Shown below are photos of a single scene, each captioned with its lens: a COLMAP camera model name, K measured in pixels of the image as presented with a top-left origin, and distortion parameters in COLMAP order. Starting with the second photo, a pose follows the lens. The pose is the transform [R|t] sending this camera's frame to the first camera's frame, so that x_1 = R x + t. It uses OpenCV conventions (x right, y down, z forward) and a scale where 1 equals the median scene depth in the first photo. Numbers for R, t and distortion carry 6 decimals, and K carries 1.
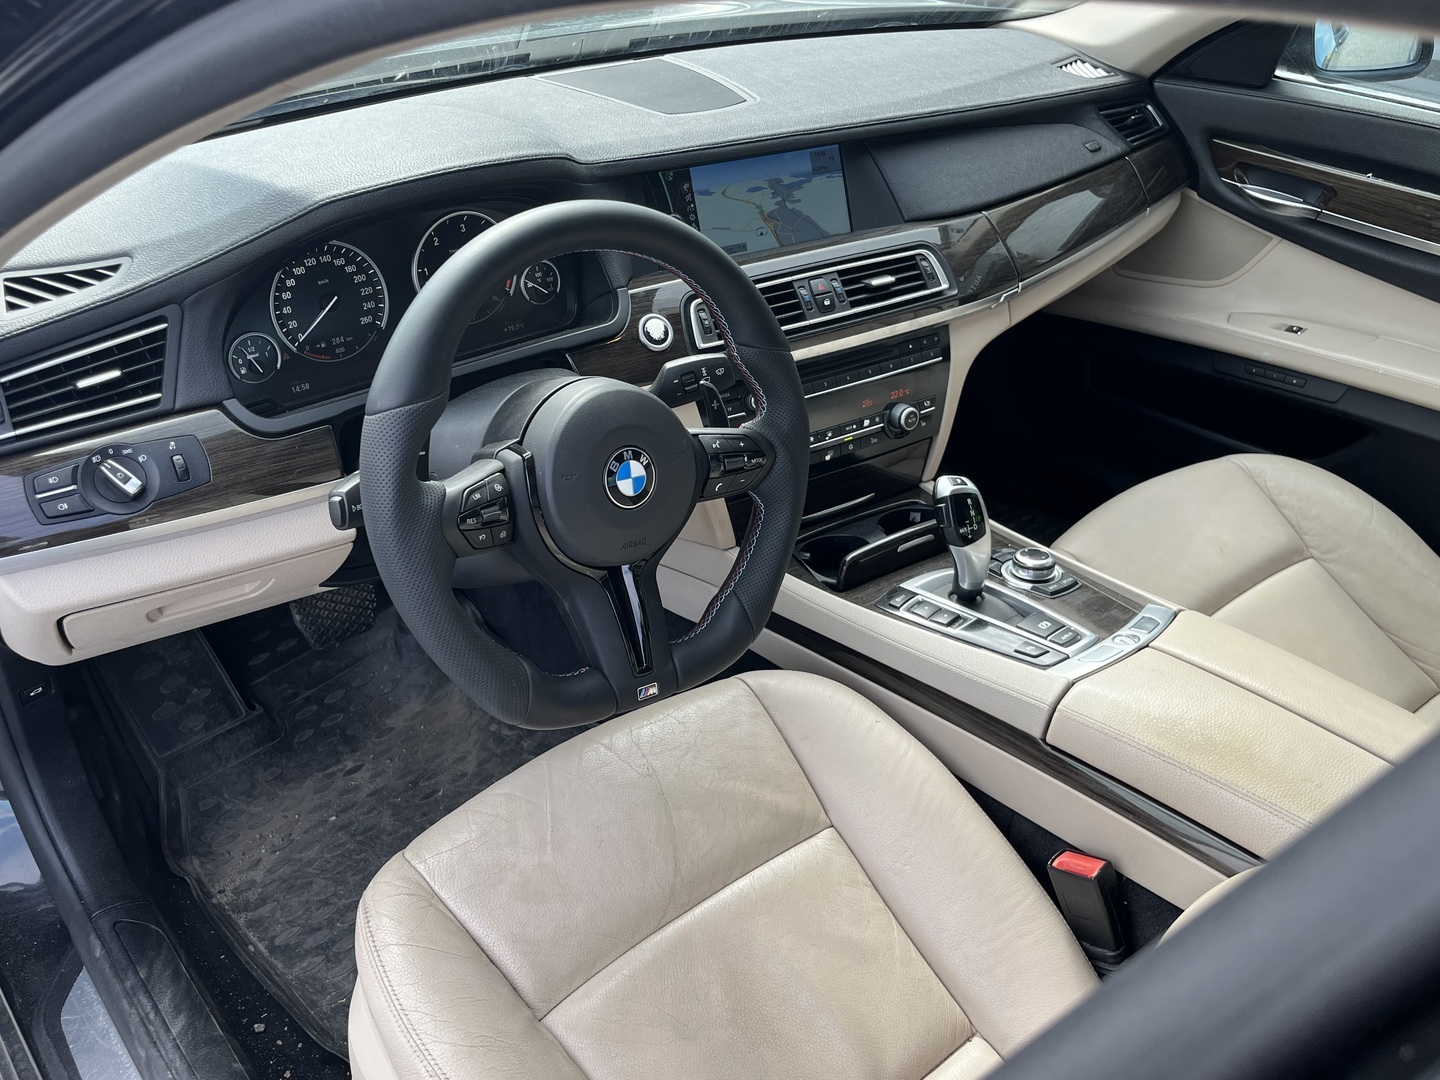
lens RADIAL K [[1224.1, 0, 708.7], [0, 1224.1, 537.5], [0, 0, 1]] dist [0.056913, -0.062523]
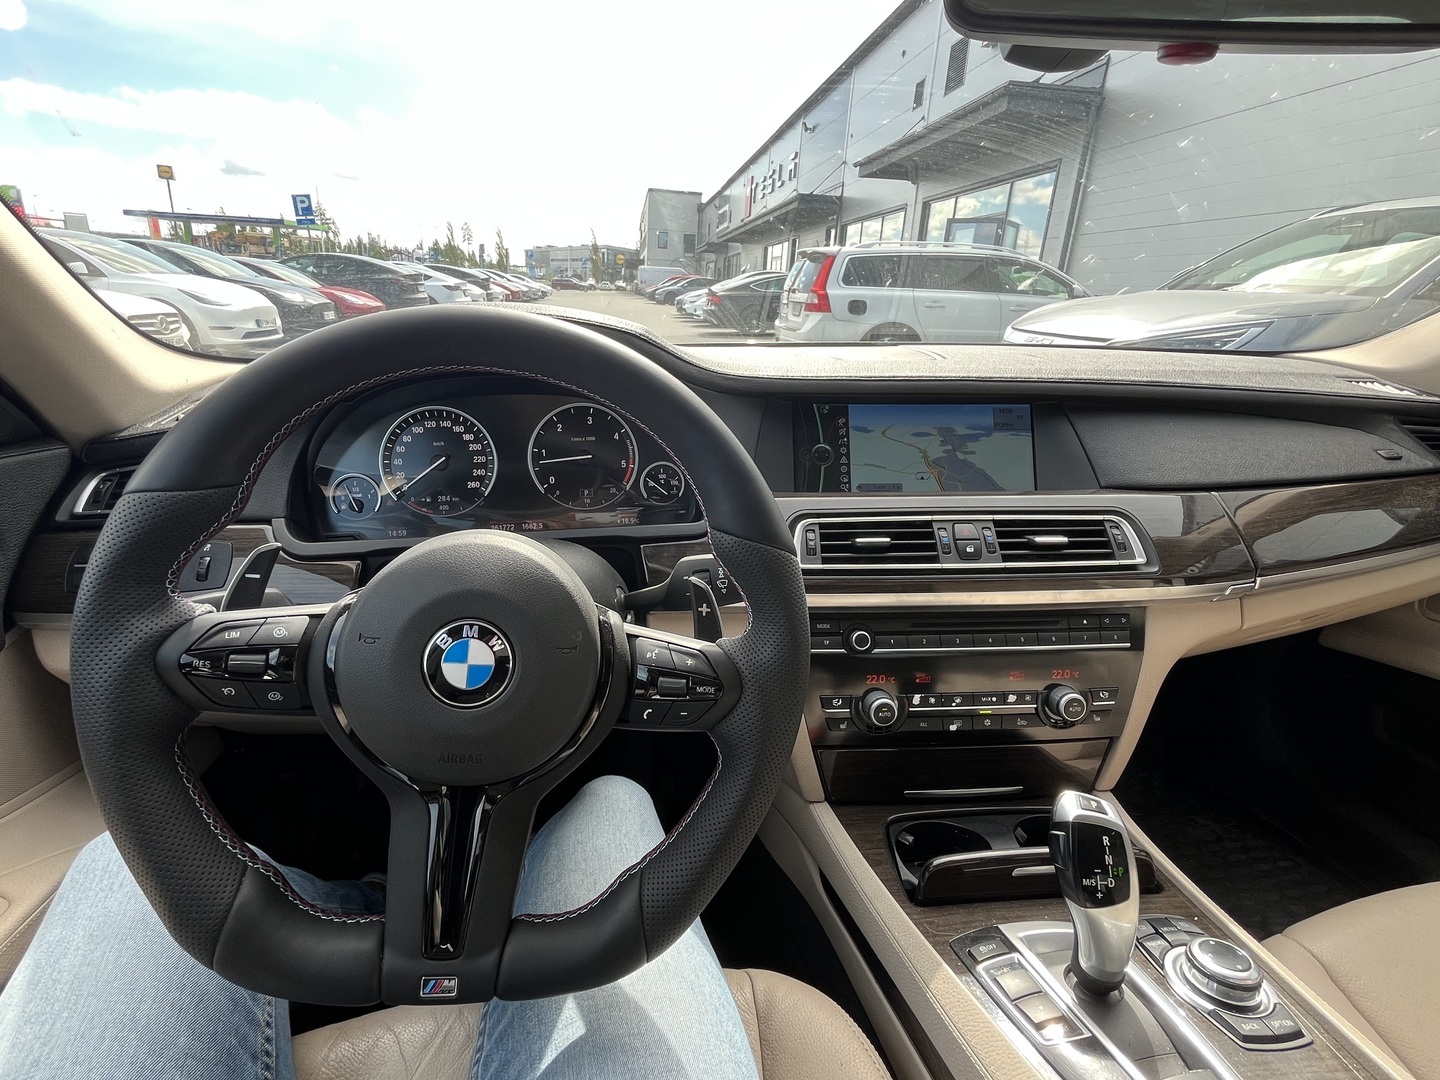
lens RADIAL K [[704.9, 0, 716.6], [0, 704.9, 527.8], [0, 0, 1]] dist [0.006650, -0.004537]
pose [[0.869024, 0.121142, -0.479711, 0.178296], [-0.251370, 0.943211, -0.217180, -0.049773], [0.426158, 0.309319, 0.850124, 0.482092]]
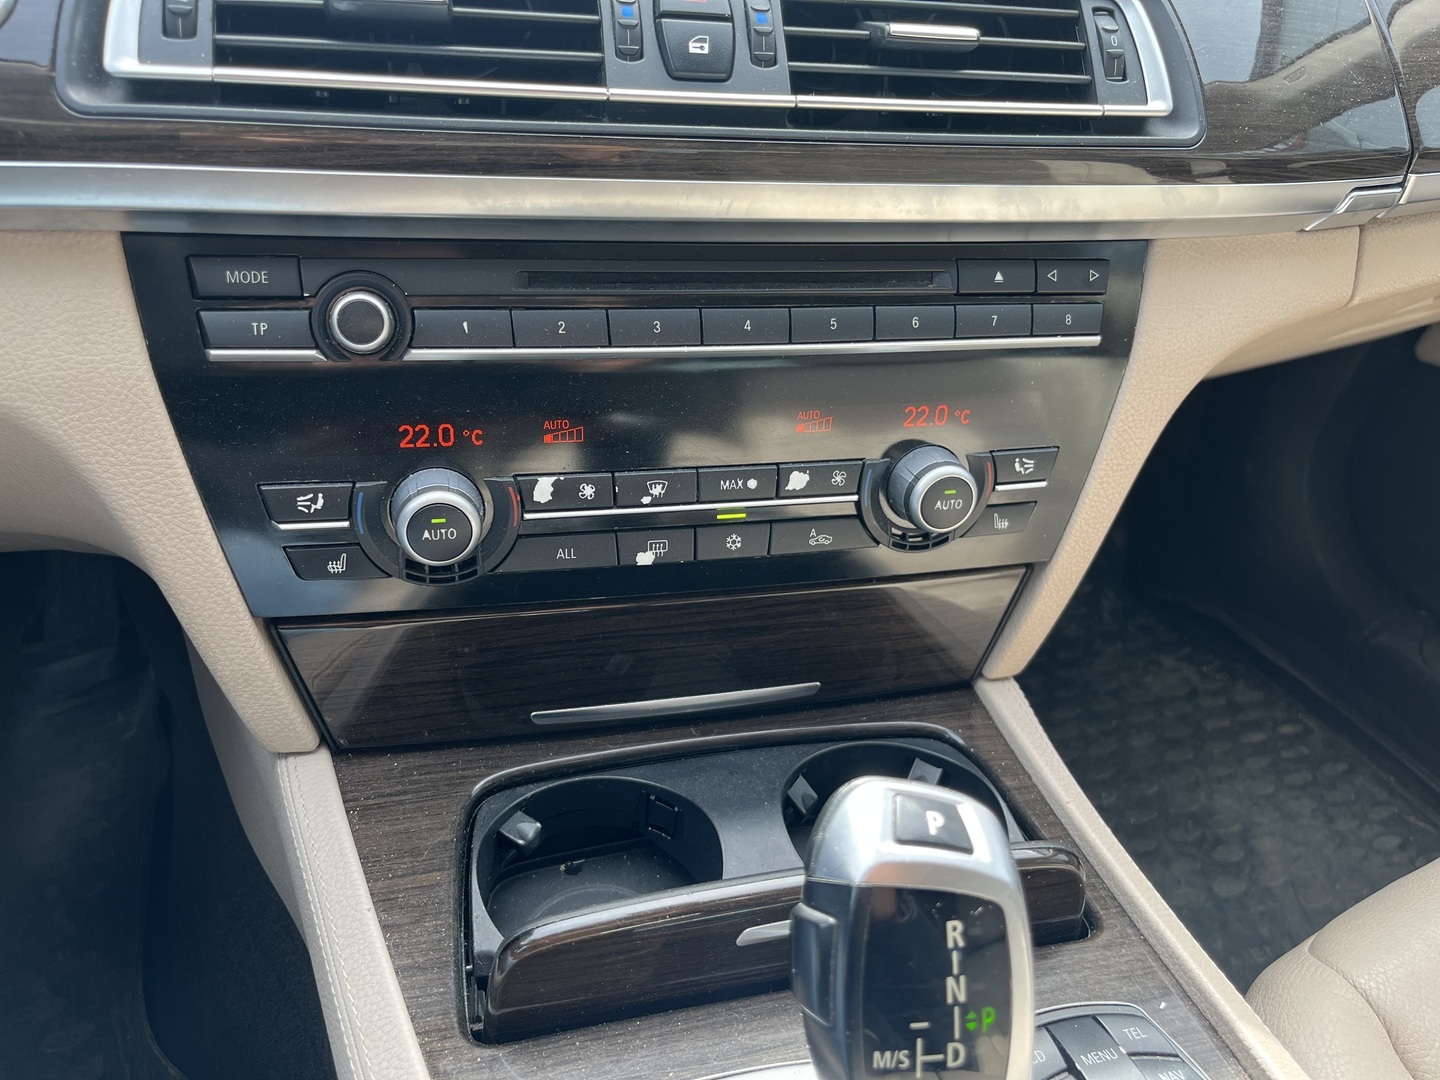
lens RADIAL K [[1113.0, 0, 712.9], [0, 1113.0, 532.1], [0, 0, 1]] dist [0.016314, -0.007364]
pose [[0.941920, 0.230709, -0.244049, 0.189767], [-0.231474, 0.972495, 0.025950, -0.086400], [0.243323, 0.032048, 0.969416, 0.741769]]
